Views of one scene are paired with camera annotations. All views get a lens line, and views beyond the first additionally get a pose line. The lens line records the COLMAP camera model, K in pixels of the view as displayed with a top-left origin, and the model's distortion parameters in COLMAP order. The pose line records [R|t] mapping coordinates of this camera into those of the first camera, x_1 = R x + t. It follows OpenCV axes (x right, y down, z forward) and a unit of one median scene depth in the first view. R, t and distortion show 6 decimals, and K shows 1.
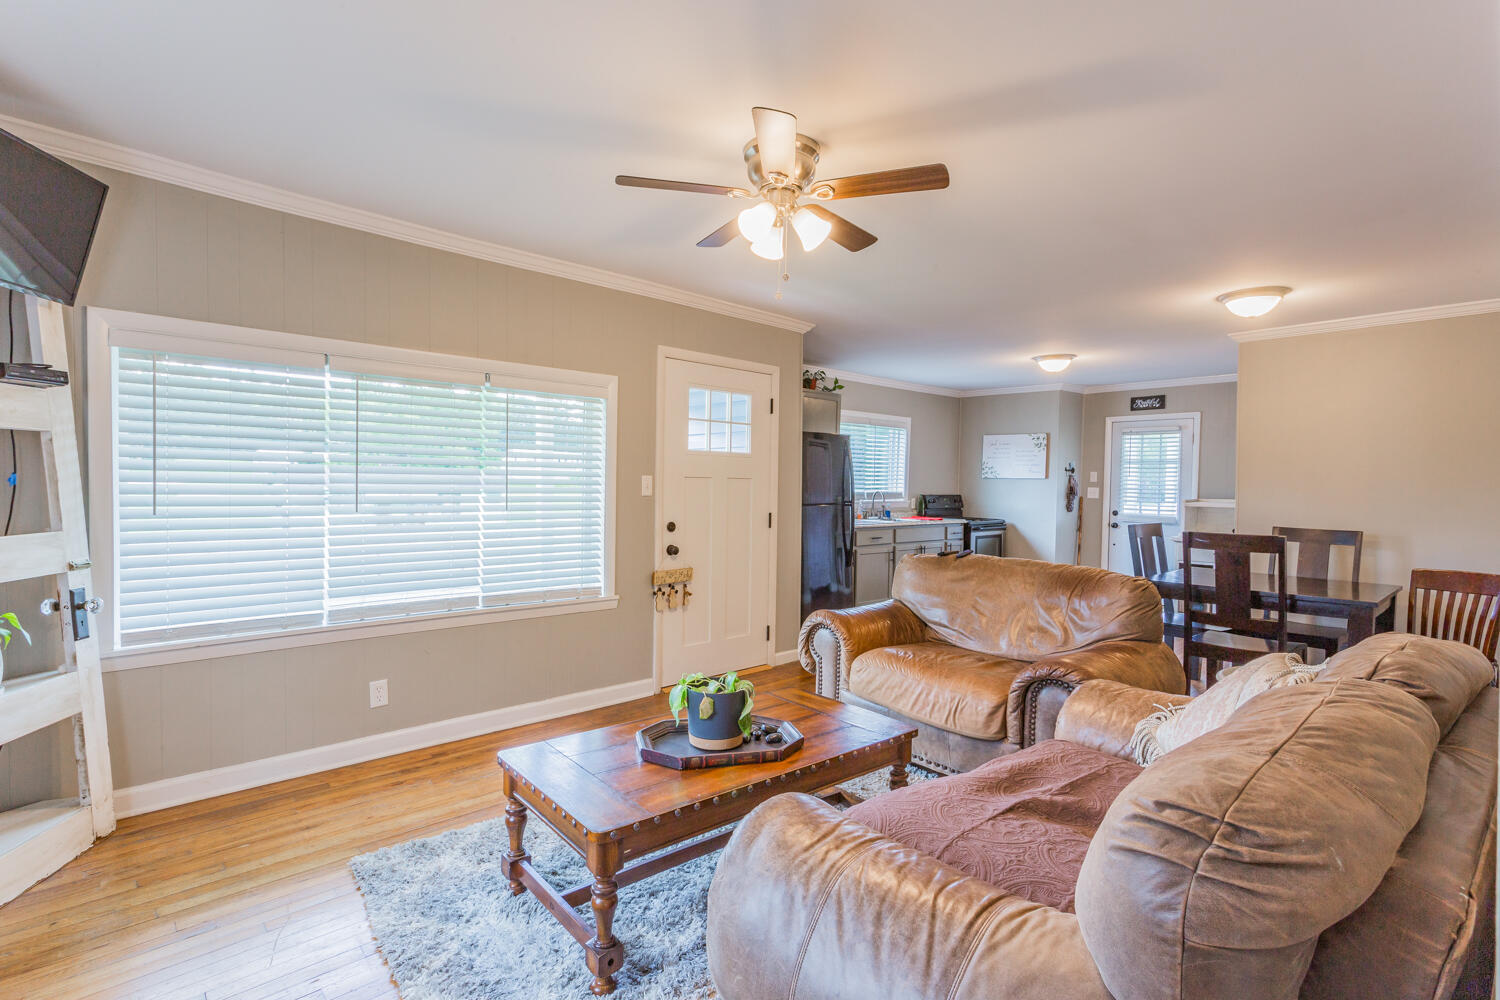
lens RADIAL K [[723.6, 0, 749.9], [0, 723.6, 503.4], [0, 0, 1]] dist [-0.000479, -0.000177]
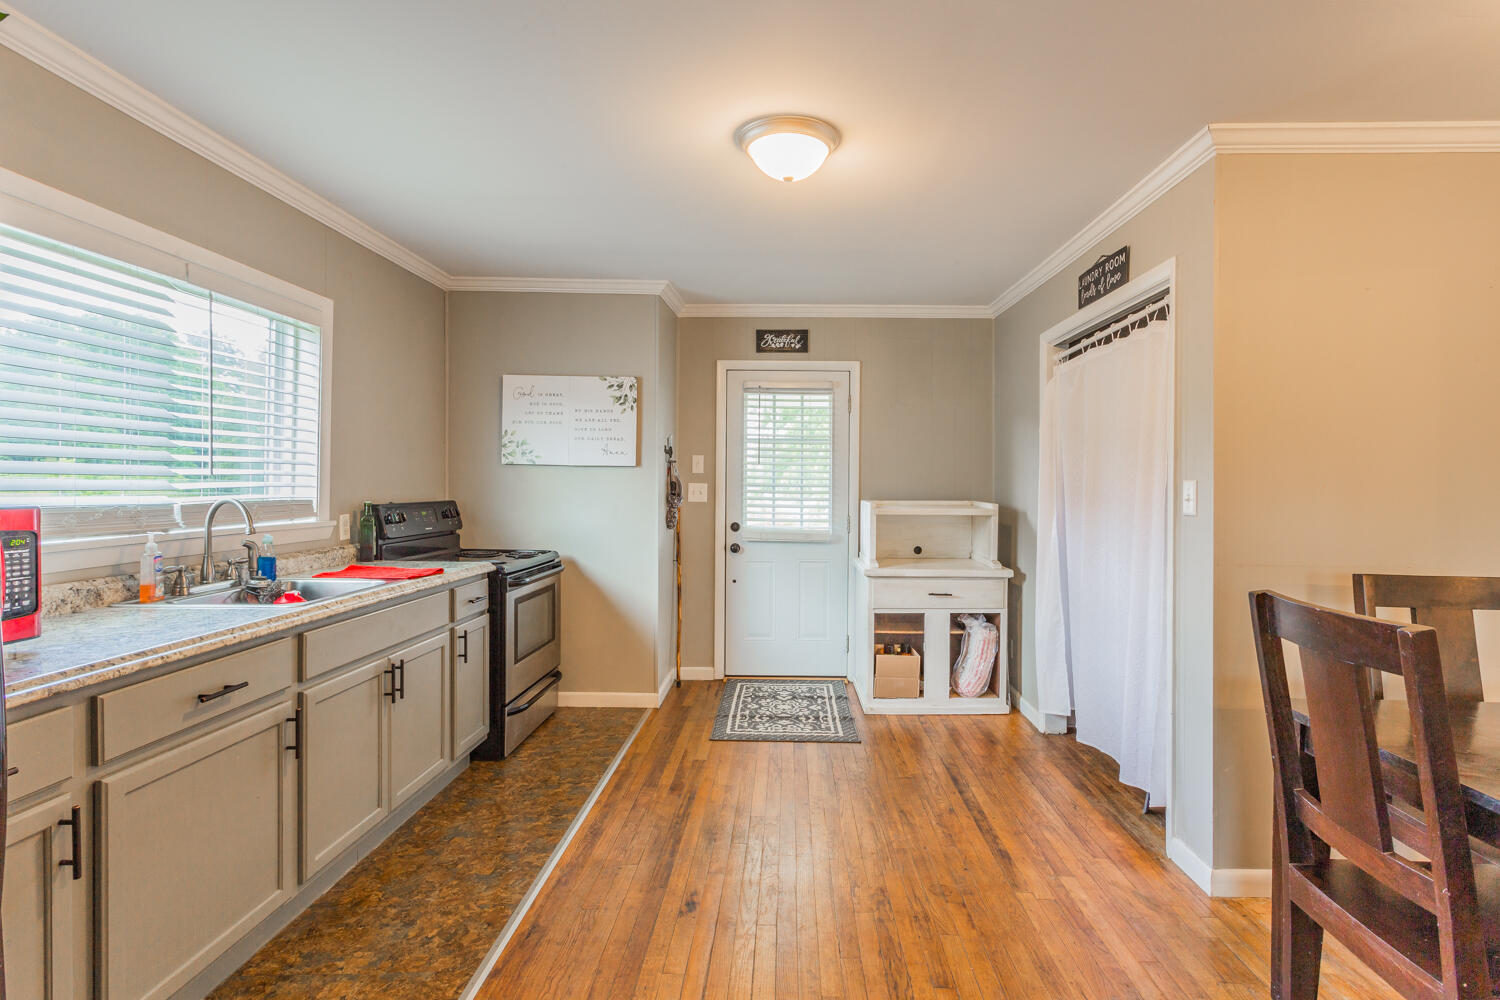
lens RADIAL K [[732.3, 0, 776.7], [0, 732.3, 497.3], [0, 0, 1]] dist [0.001154, 0.000134]
pose [[0.694911, -0.020016, 0.718817, 0.111386], [0.021506, 0.999744, 0.007048, -0.014553], [-0.718774, 0.010562, 0.695163, 0.594139]]
